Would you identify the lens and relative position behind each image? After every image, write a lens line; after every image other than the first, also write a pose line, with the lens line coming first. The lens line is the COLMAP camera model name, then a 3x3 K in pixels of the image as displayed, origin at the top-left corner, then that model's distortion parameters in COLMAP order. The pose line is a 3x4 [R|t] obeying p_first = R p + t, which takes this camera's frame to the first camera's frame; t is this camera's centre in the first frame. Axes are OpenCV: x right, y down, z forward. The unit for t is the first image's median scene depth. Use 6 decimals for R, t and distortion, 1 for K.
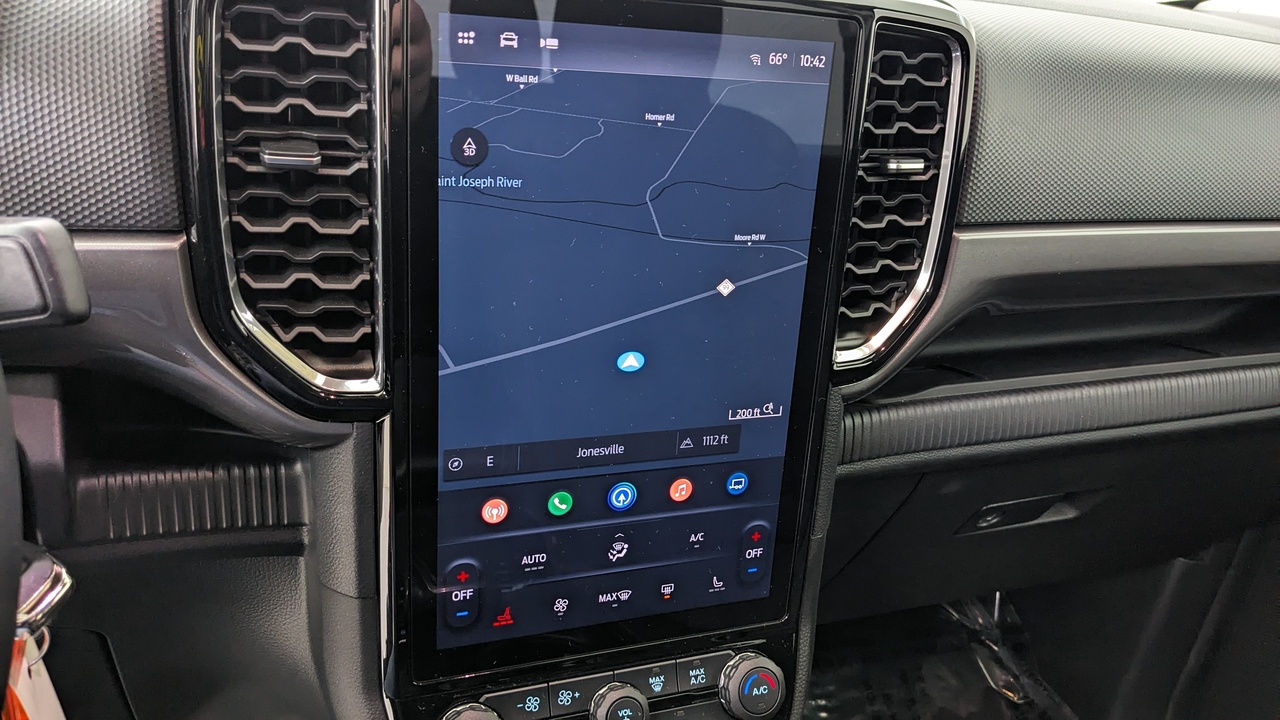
lens RADIAL K [[1001.5, 0, 640.0], [0, 1001.5, 360.0], [0, 0, 1]] dist [0.055102, -0.125319]
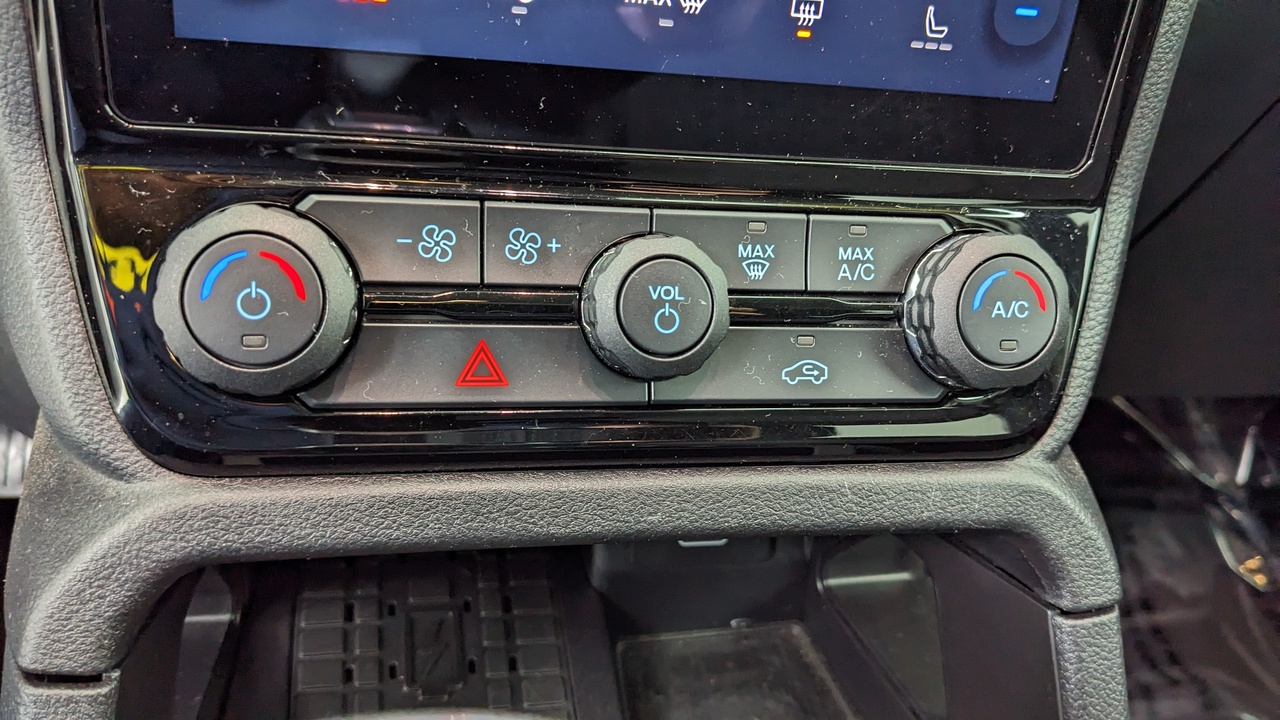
lens RADIAL K [[1005.4, 0, 640.0], [0, 1005.4, 360.0], [0, 0, 1]] dist [0.047862, -0.120039]
pose [[0.986727, 0.100789, -0.127324, 0.028899], [-0.086564, 0.989850, 0.112714, 0.348696], [0.137392, -0.100197, 0.985436, 0.637631]]
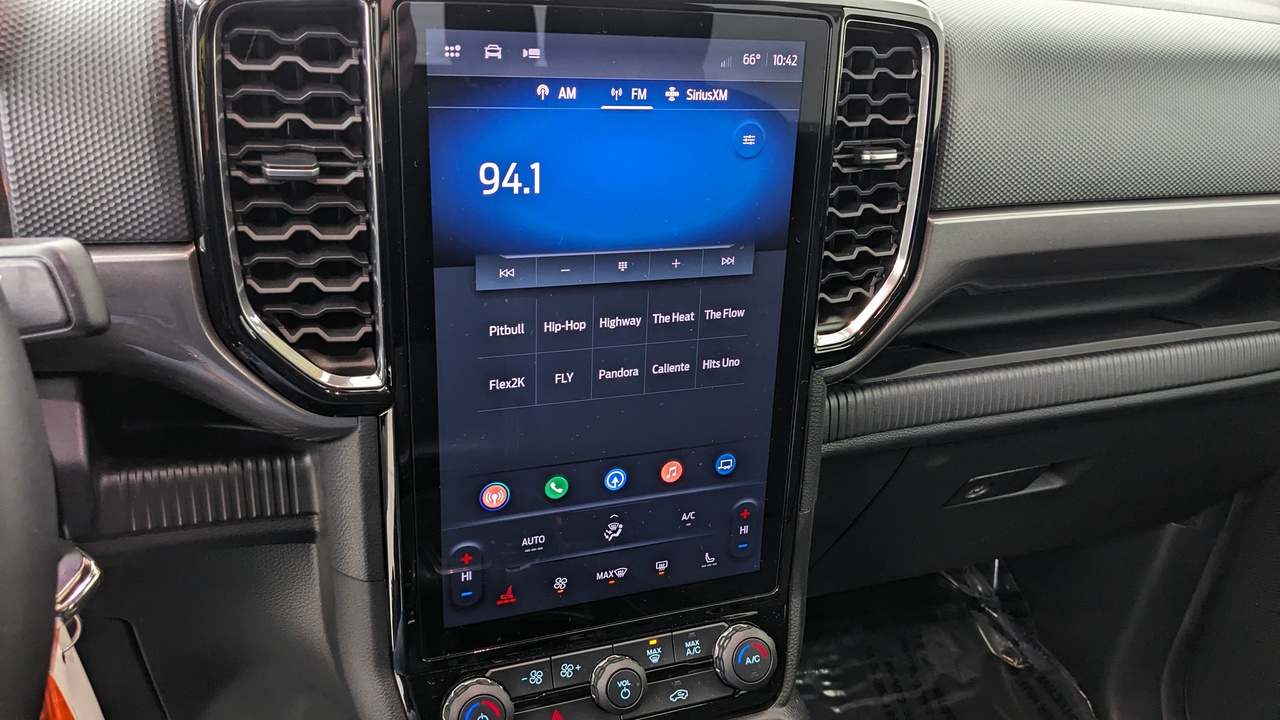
lens RADIAL K [[1005.4, 0, 640.0], [0, 1005.4, 360.0], [0, 0, 1]] dist [0.047862, -0.120039]
pose [[0.999643, -0.025706, -0.007248, 0.019062], [0.025864, 0.999411, 0.022571, -0.012448], [0.006663, -0.022750, 0.999719, -0.053001]]
